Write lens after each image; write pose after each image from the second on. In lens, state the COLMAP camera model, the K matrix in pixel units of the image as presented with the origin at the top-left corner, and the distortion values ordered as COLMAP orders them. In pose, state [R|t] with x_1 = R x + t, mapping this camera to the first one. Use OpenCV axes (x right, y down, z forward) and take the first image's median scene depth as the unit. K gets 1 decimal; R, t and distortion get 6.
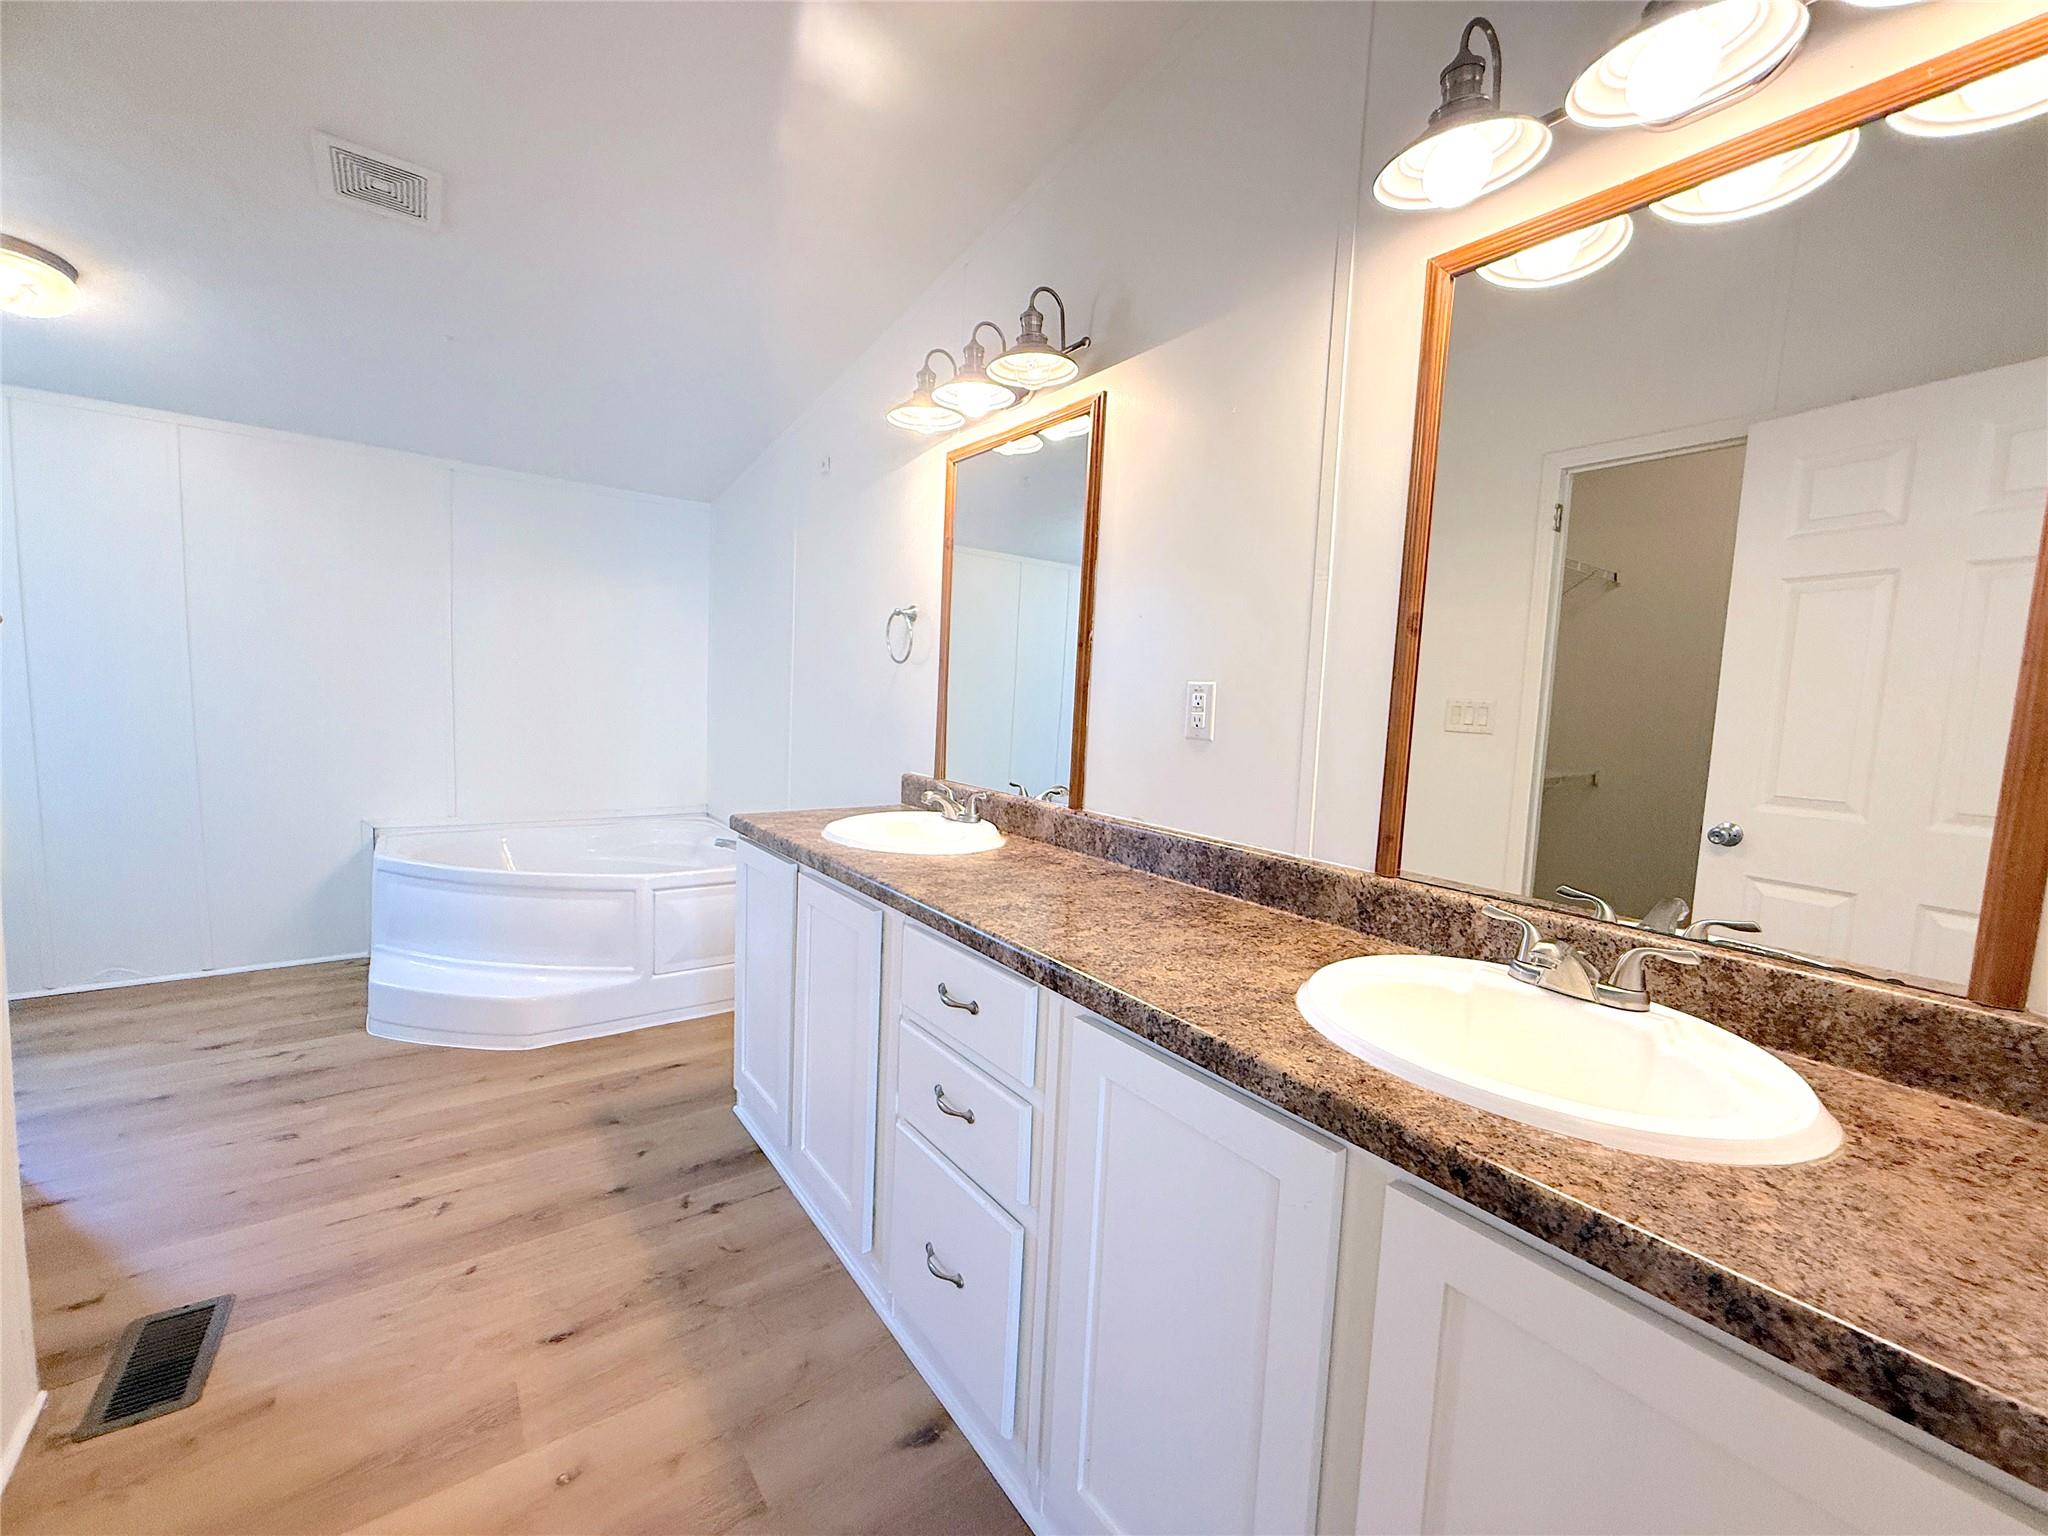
lens RADIAL K [[815.1, 0, 1018.7], [0, 815.1, 772.7], [0, 0, 1]] dist [-0.001761, 0.000822]
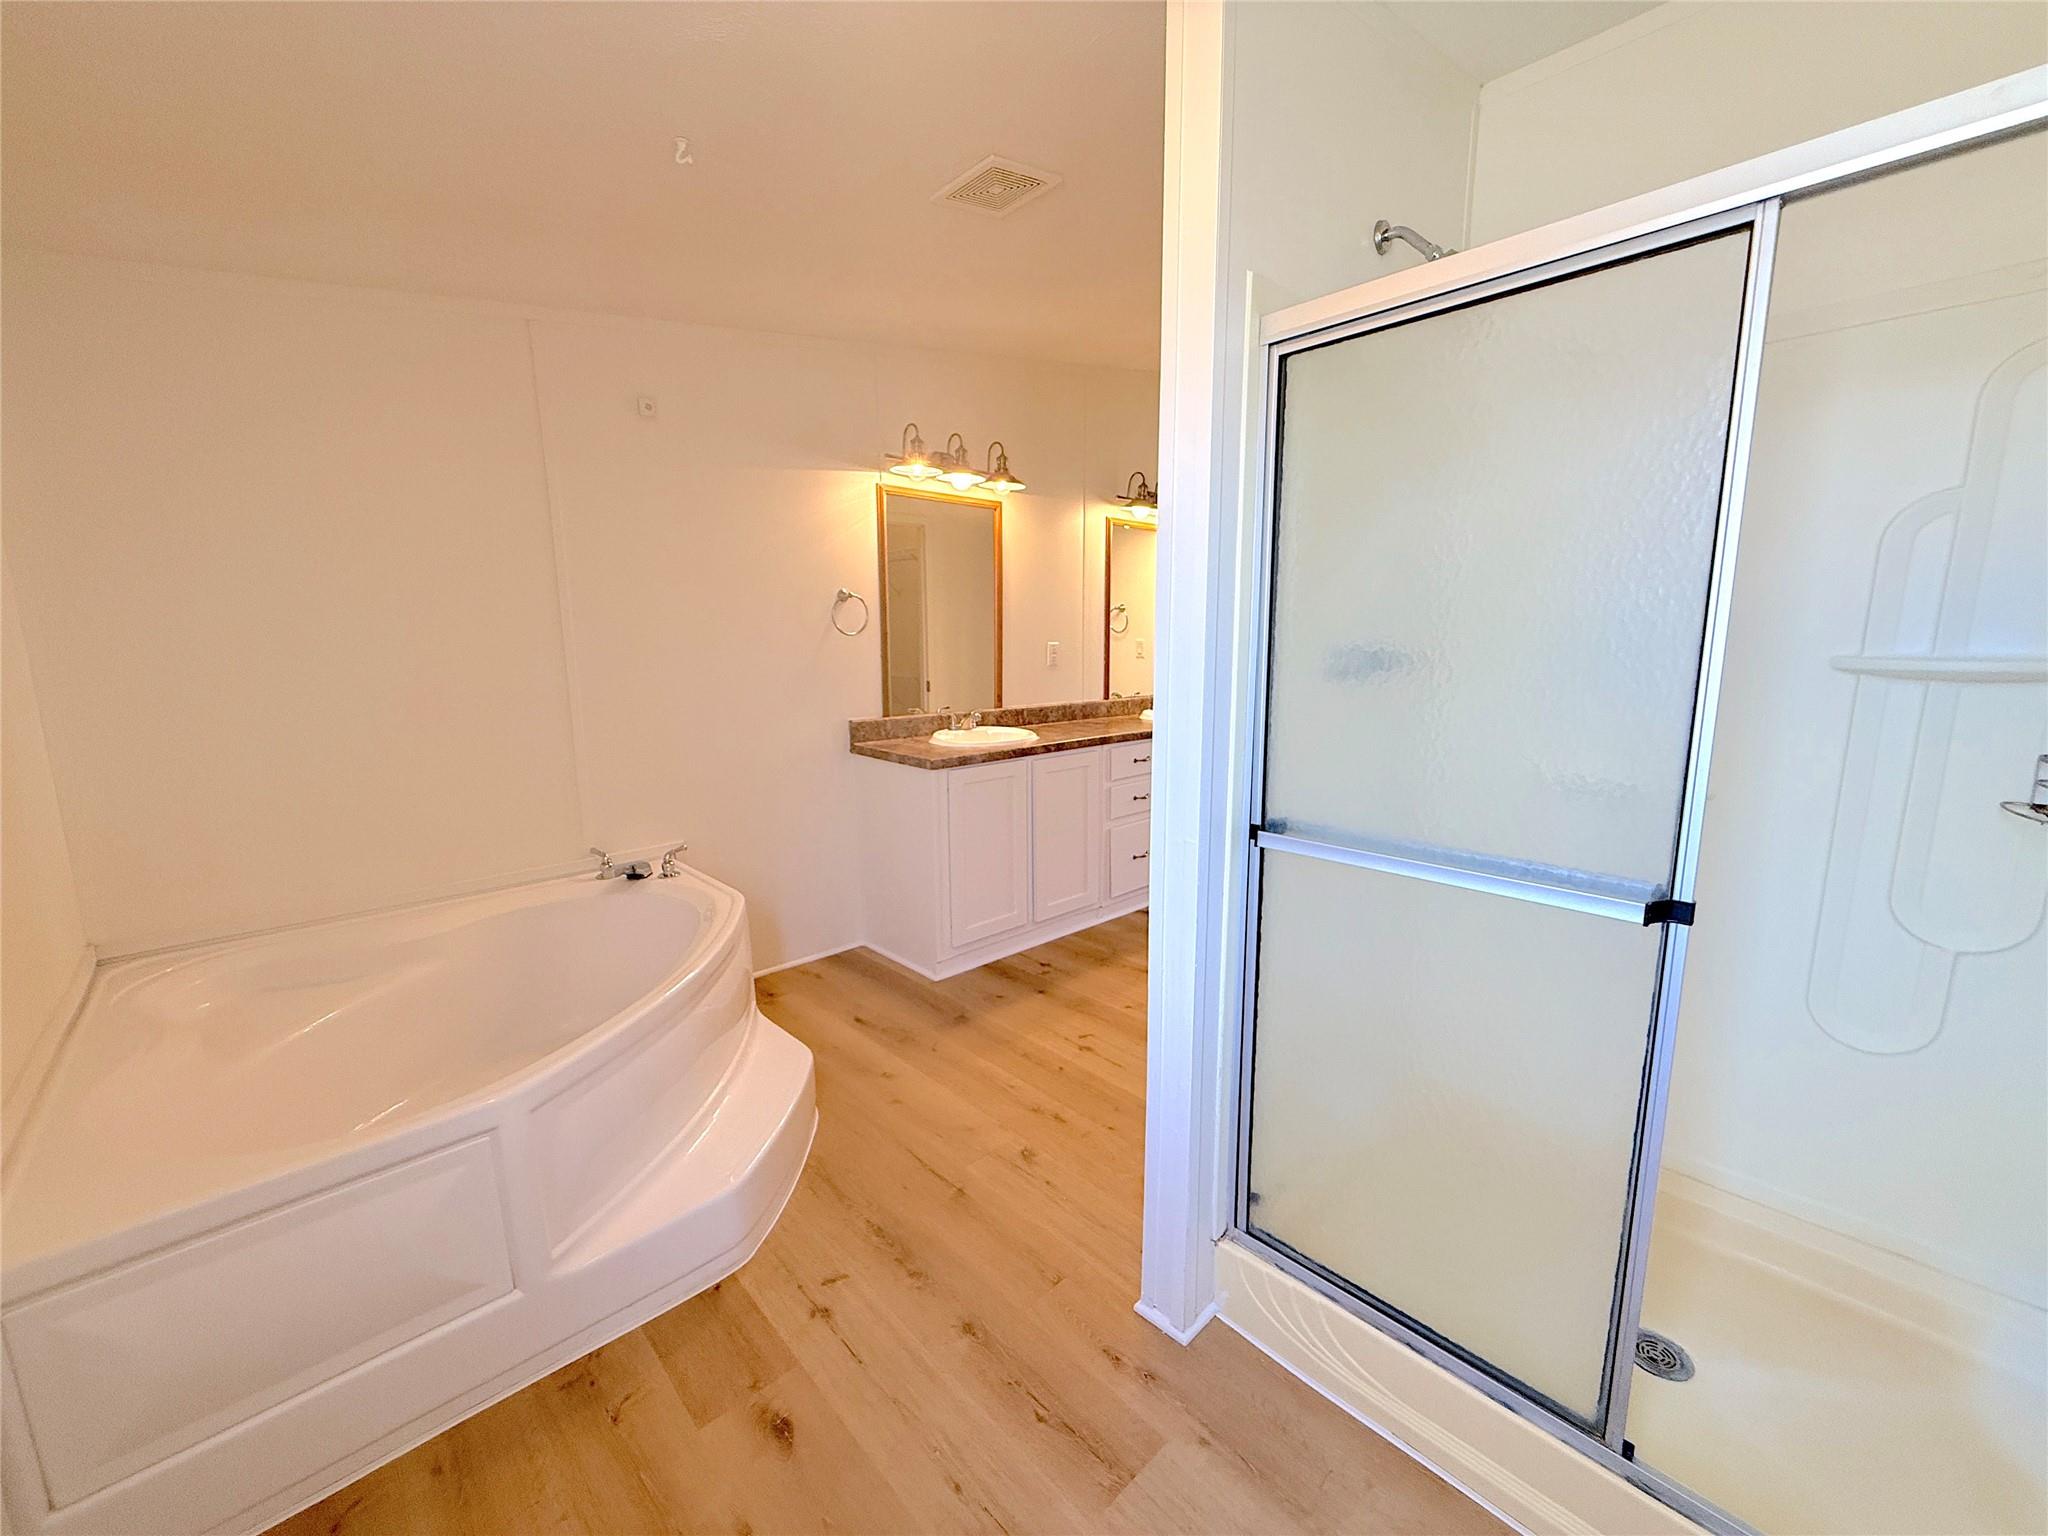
lens RADIAL K [[815.1, 0, 1018.7], [0, 815.1, 772.7], [0, 0, 1]] dist [-0.001761, 0.000822]
pose [[-0.110321, -0.203691, 0.972800, -1.840546], [0.098038, 0.971771, 0.214593, -0.217046], [-0.989049, 0.119045, -0.087237, 1.093622]]
